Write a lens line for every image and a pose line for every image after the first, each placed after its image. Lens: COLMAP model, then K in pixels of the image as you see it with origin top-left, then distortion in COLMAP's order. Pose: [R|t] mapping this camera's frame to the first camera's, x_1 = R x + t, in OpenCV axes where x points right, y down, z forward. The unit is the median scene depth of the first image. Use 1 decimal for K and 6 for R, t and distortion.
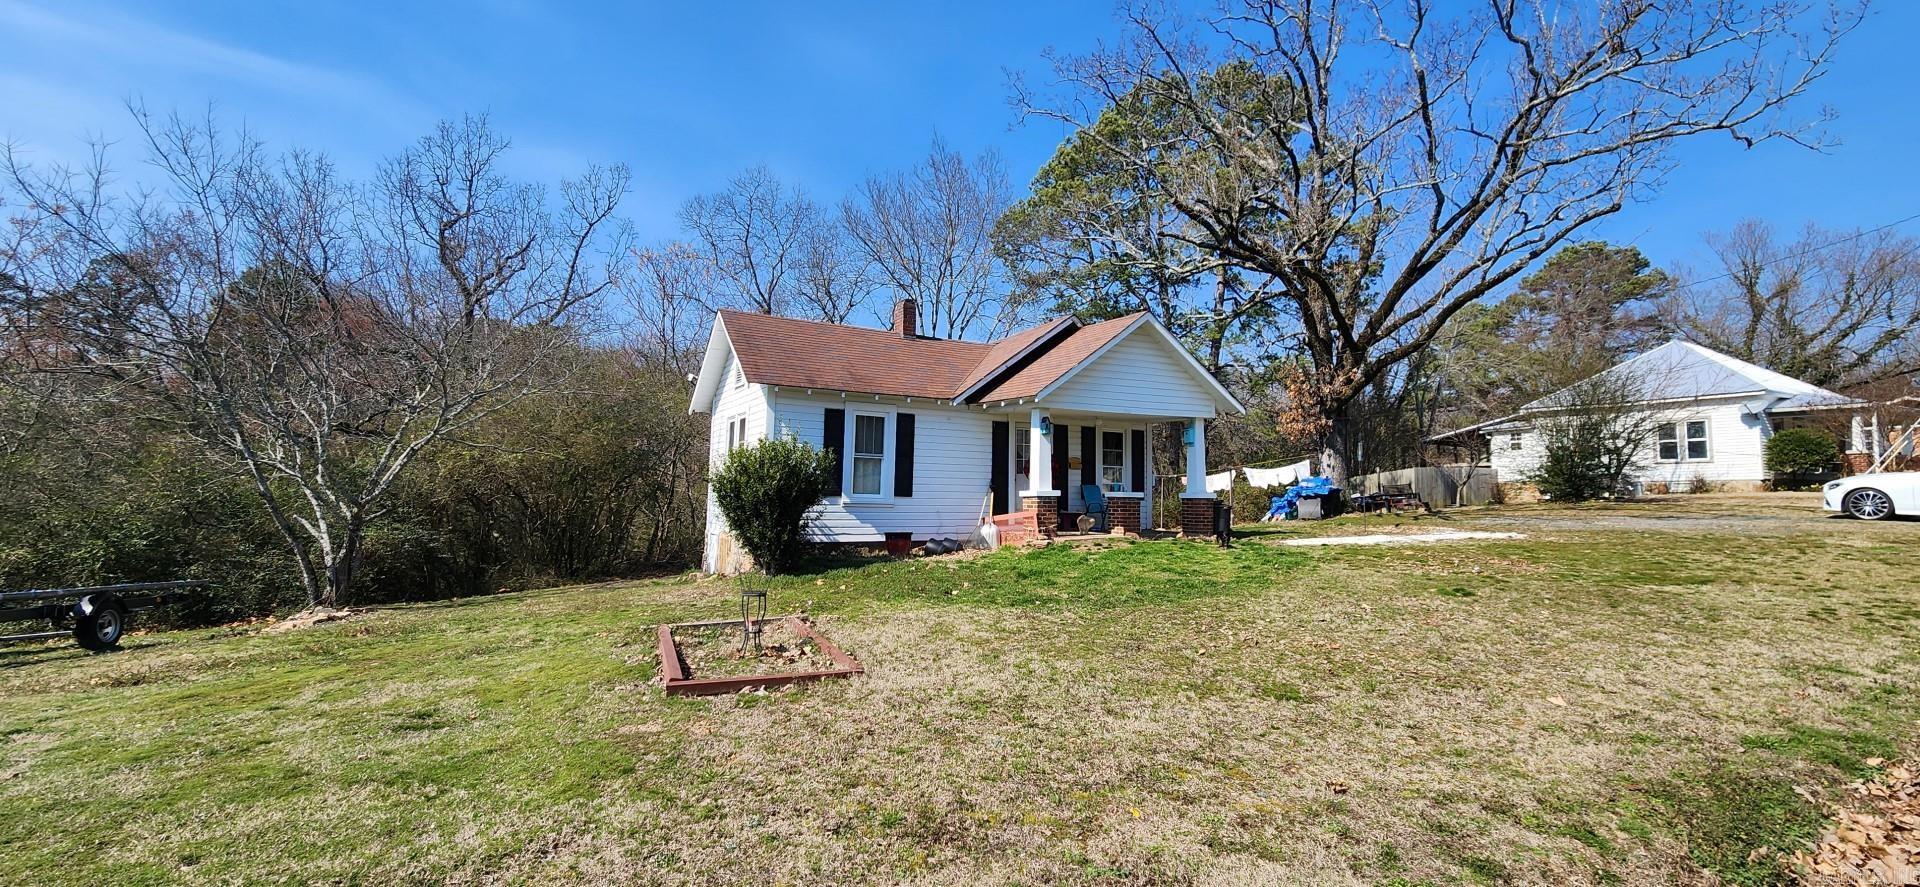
lens RADIAL K [[779.8, 0, 963.7], [0, 779.8, 429.8], [0, 0, 1]] dist [-0.000620, -0.000530]
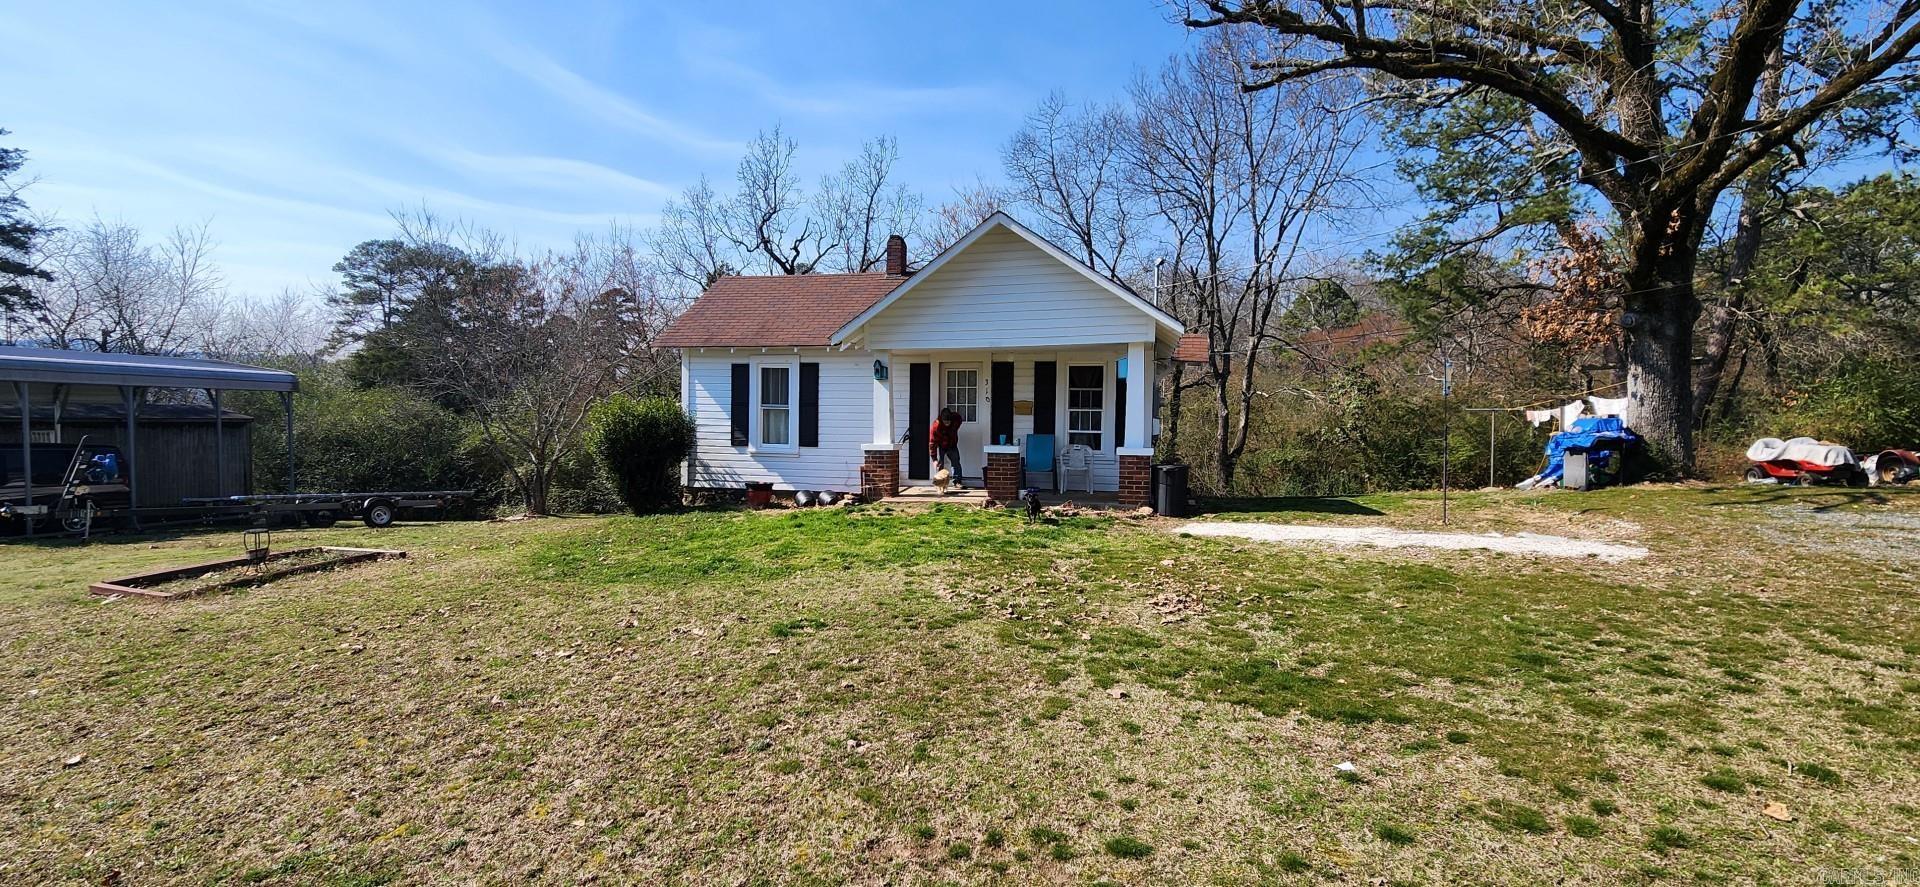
lens RADIAL K [[779.8, 0, 960.7], [0, 779.8, 431.9], [0, 0, 1]] dist [-0.000620, -0.000530]
pose [[0.738541, 0.003501, -0.674200, 0.592260], [0.057217, 0.996054, 0.067849, 0.008370], [0.671777, -0.088685, 0.735426, 0.319613]]
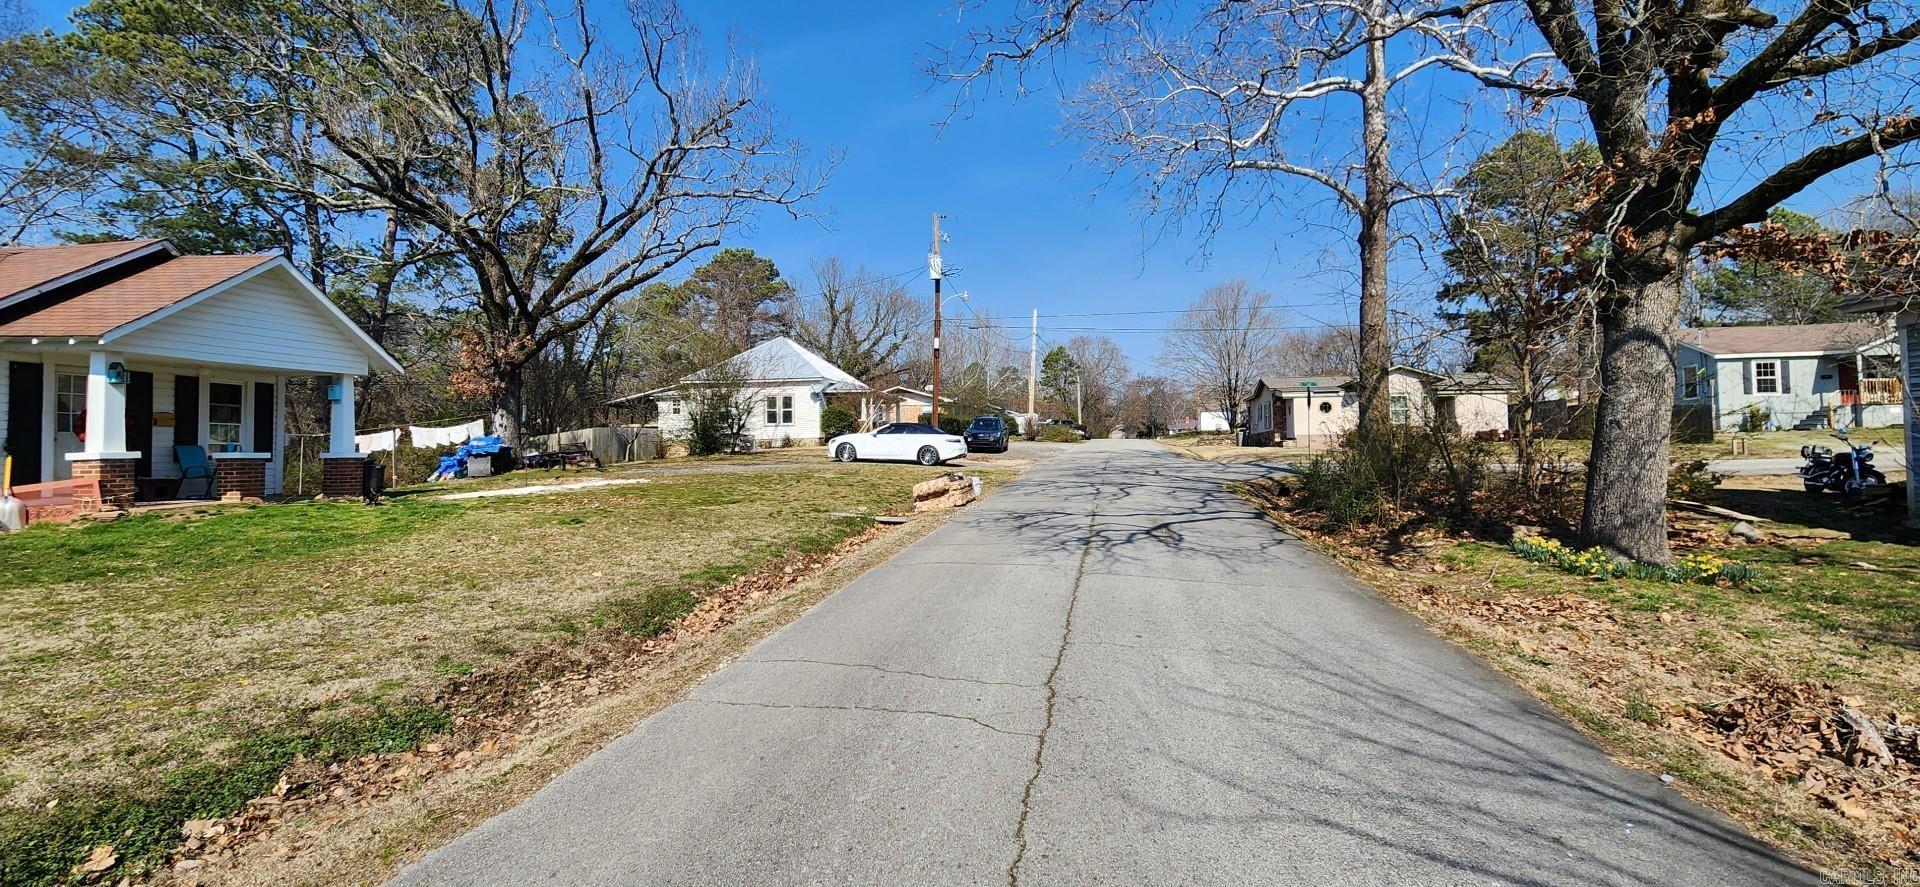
lens RADIAL K [[779.8, 0, 962.3], [0, 779.8, 431.3], [0, 0, 1]] dist [-0.000620, -0.000530]
pose [[0.584058, 0.004587, 0.811699, -0.029412], [-0.048006, 0.998429, 0.028901, -0.007979], [-0.810291, -0.055846, 0.583360, -0.150089]]
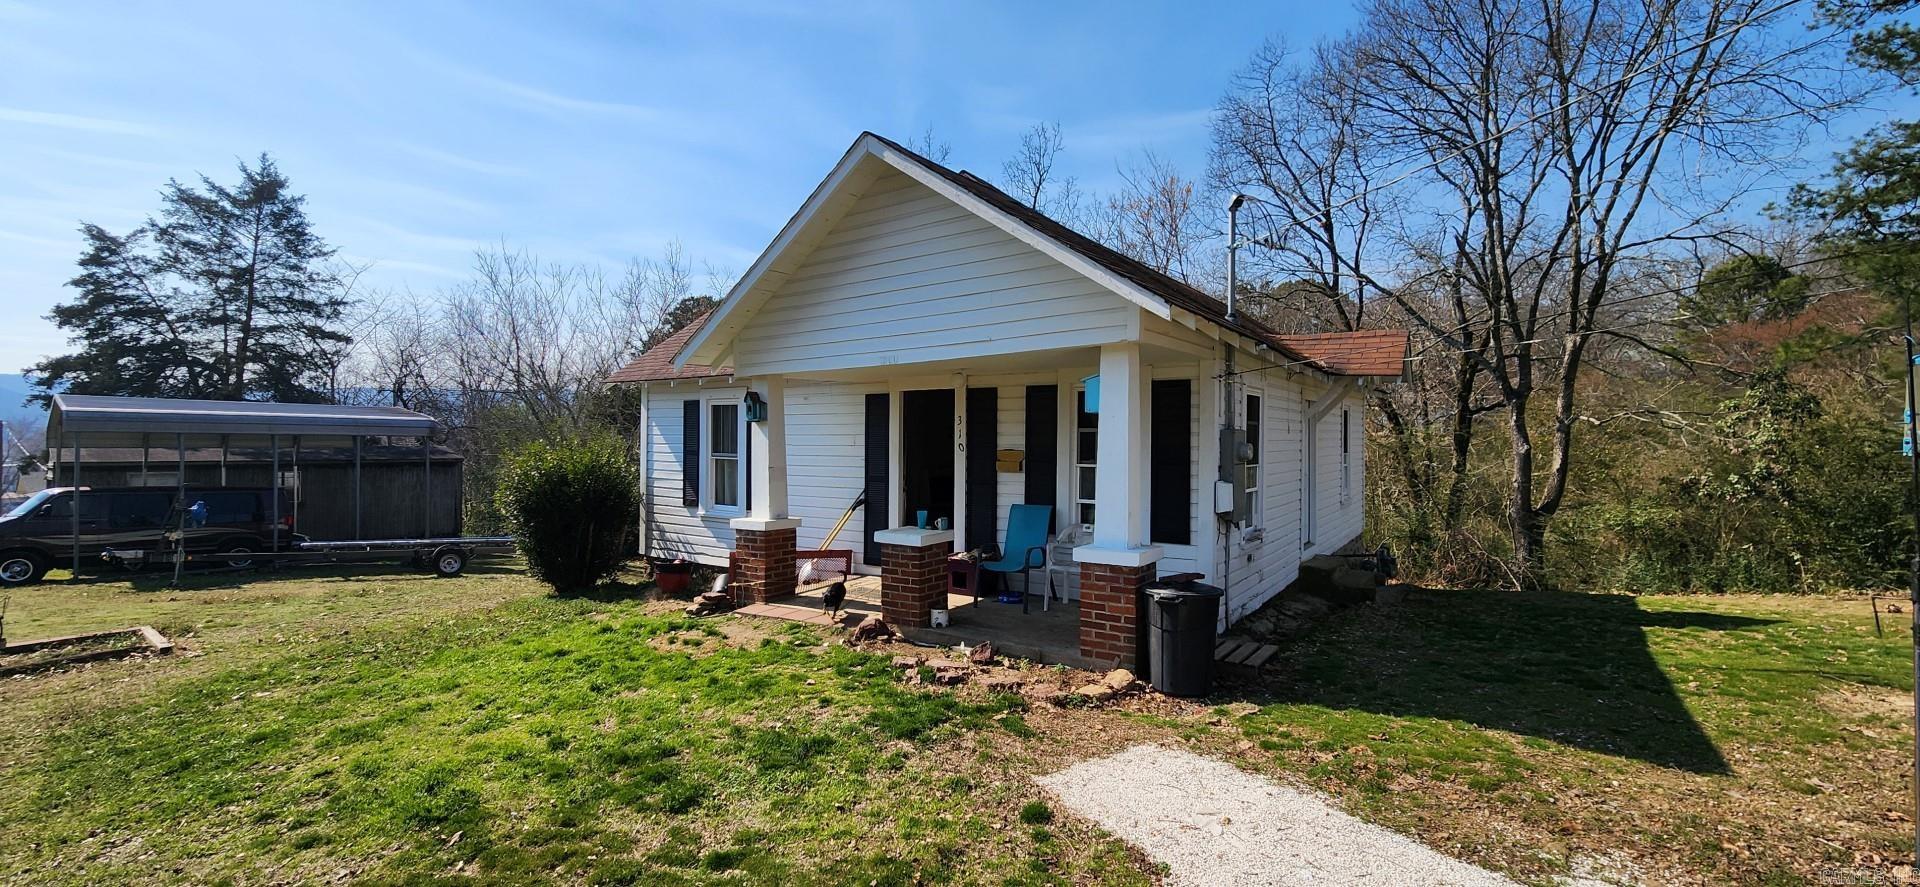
lens RADIAL K [[779.8, 0, 964.4], [0, 779.8, 430.9], [0, 0, 1]] dist [-0.000620, -0.000530]
pose [[0.446686, -0.026911, -0.894286, 0.535162], [0.076965, 0.996998, 0.008441, 0.015814], [0.891374, -0.072599, 0.447416, 0.682929]]
